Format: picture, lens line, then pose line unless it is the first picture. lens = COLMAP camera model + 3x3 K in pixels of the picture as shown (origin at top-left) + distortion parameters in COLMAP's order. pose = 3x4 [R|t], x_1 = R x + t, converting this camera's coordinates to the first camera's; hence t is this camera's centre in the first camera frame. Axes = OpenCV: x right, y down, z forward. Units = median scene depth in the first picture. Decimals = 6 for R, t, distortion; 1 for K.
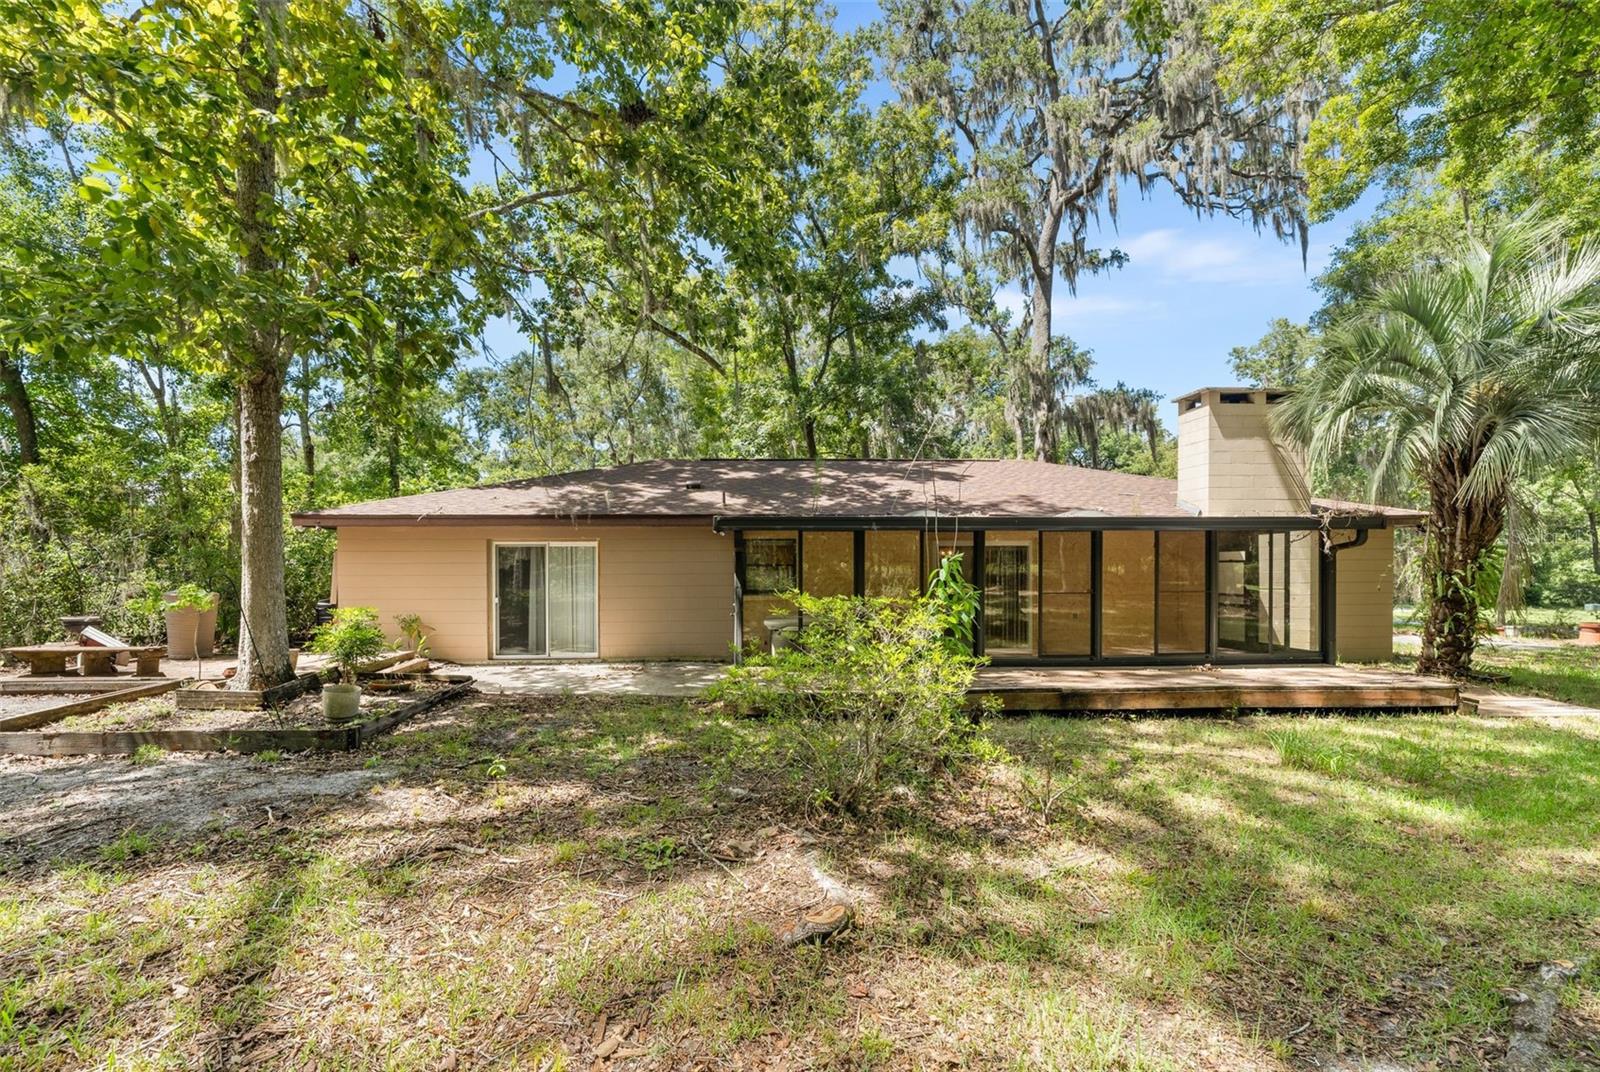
lens RADIAL K [[719.6, 0, 800.0], [0, 719.6, 578.1], [0, 0, 1]] dist [-0.001766, -0.000245]
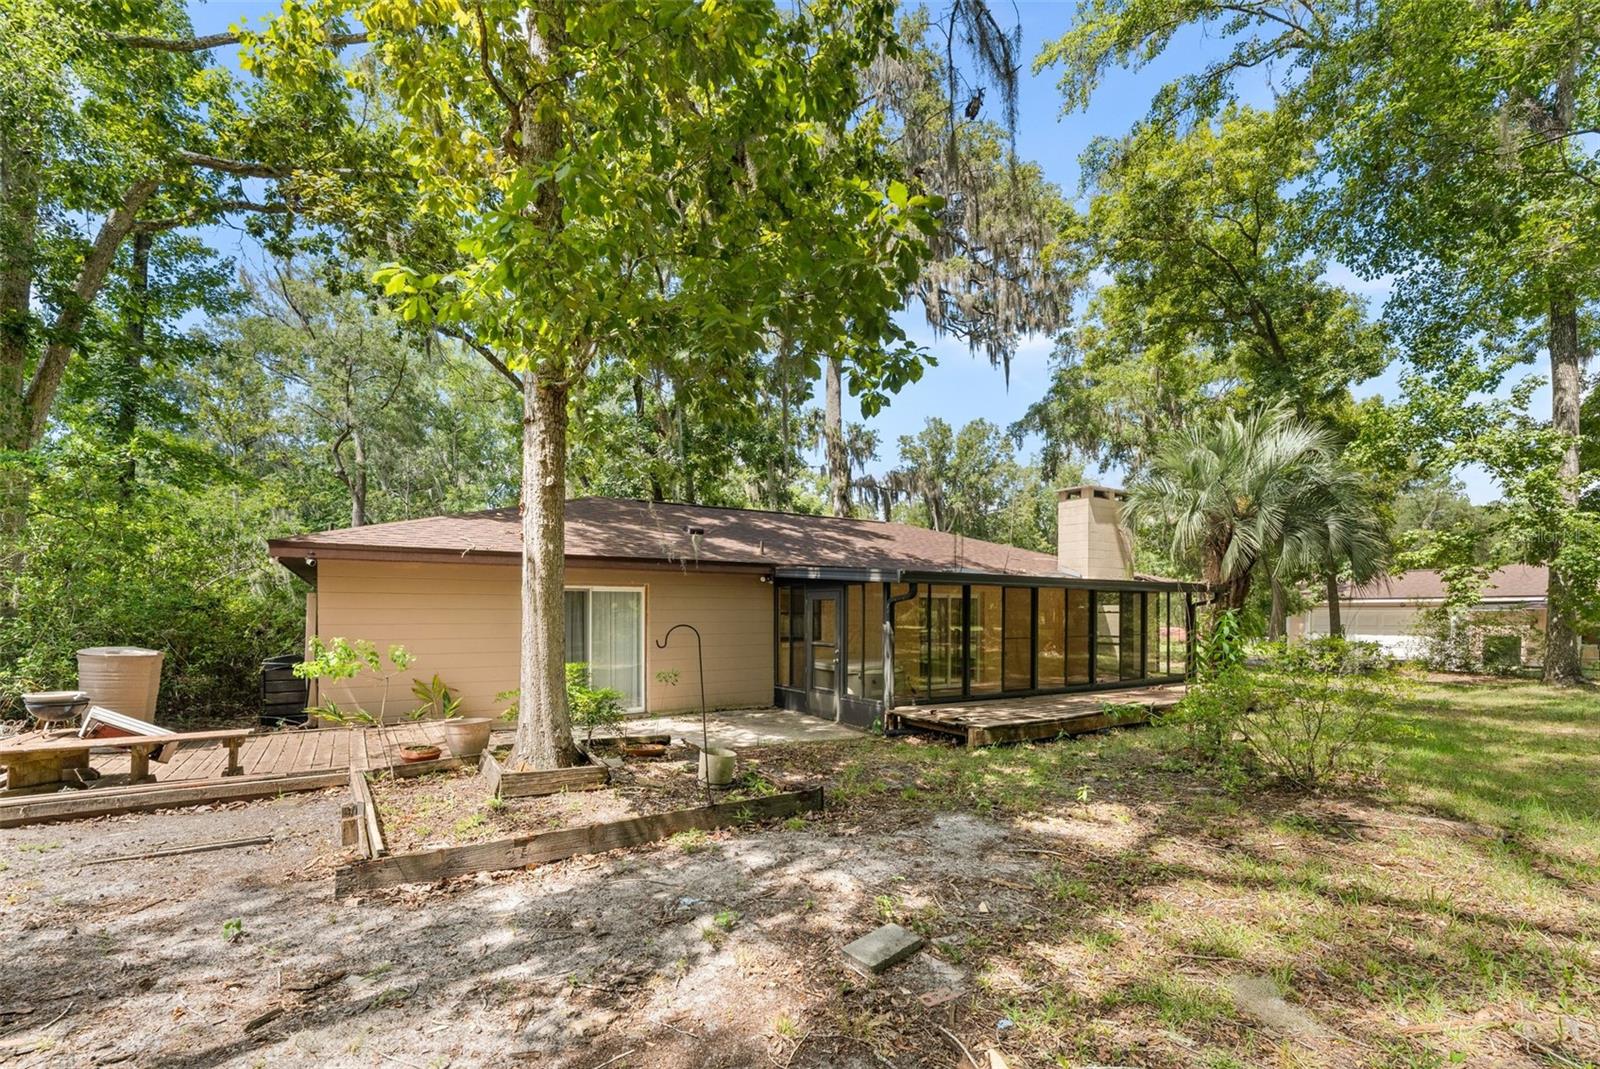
lens RADIAL K [[730.1, 0, 799.9], [0, 730.1, 606.7], [0, 0, 1]] dist [0.002901, 0.000382]
pose [[0.856361, 0.010007, 0.516280, -0.728841], [0.000518, 0.999795, -0.020238, -0.006977], [-0.516377, 0.017599, 0.856181, 0.112577]]
